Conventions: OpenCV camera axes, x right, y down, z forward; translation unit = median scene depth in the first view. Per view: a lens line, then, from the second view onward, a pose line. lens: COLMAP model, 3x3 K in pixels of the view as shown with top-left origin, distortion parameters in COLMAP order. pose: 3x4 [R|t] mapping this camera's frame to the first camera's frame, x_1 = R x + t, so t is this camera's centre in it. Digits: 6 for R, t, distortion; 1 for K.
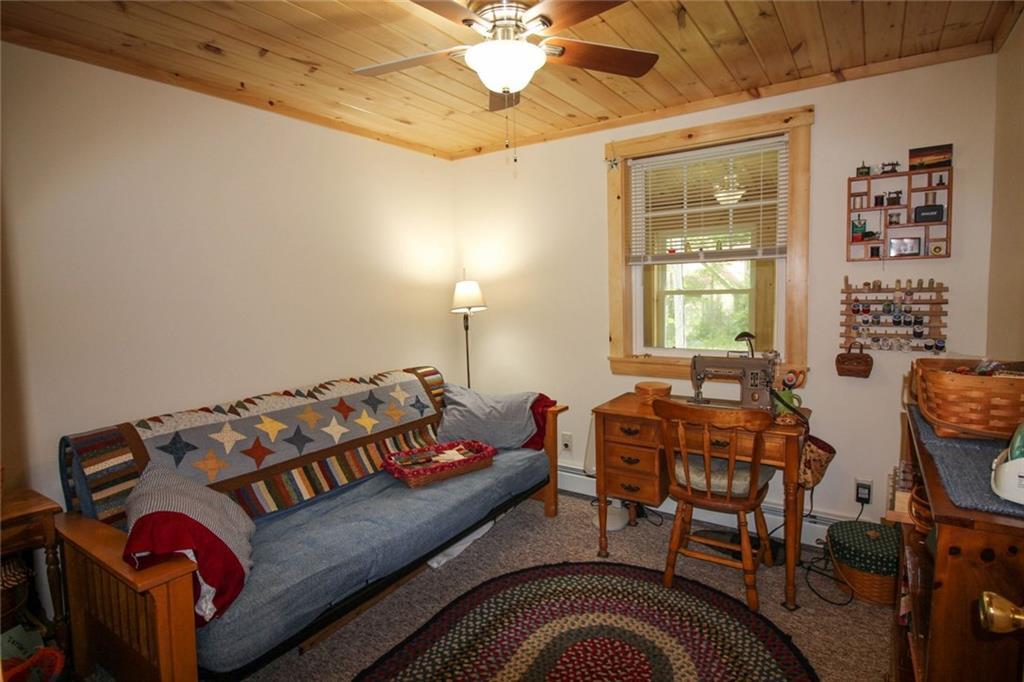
lens RADIAL K [[530.1, 0, 512.1], [0, 530.1, 335.6], [0, 0, 1]] dist [0.001152, 0.000111]
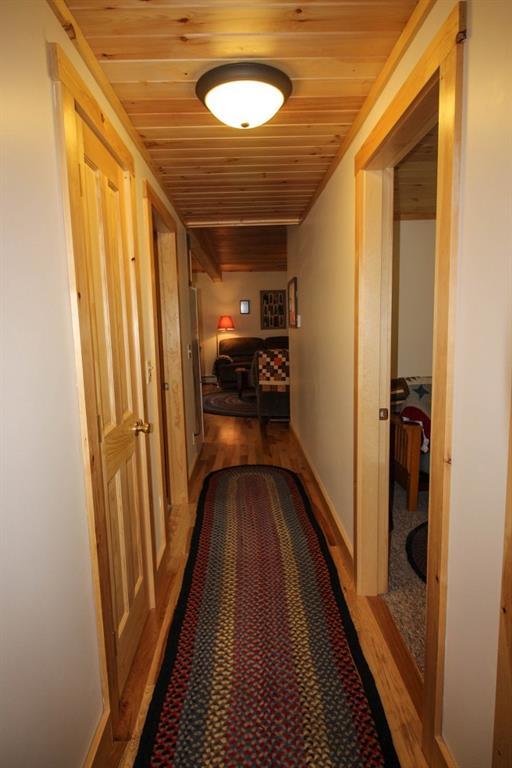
lens RADIAL K [[441.9, 0, 255.3], [0, 441.9, 383.8], [0, 0, 1]] dist [-0.006051, 0.000710]
pose [[0.585540, 0.110136, -0.803127, 0.471408], [-0.048403, 0.993710, 0.100982, 0.027248], [0.809197, -0.020255, 0.587188, -0.686270]]
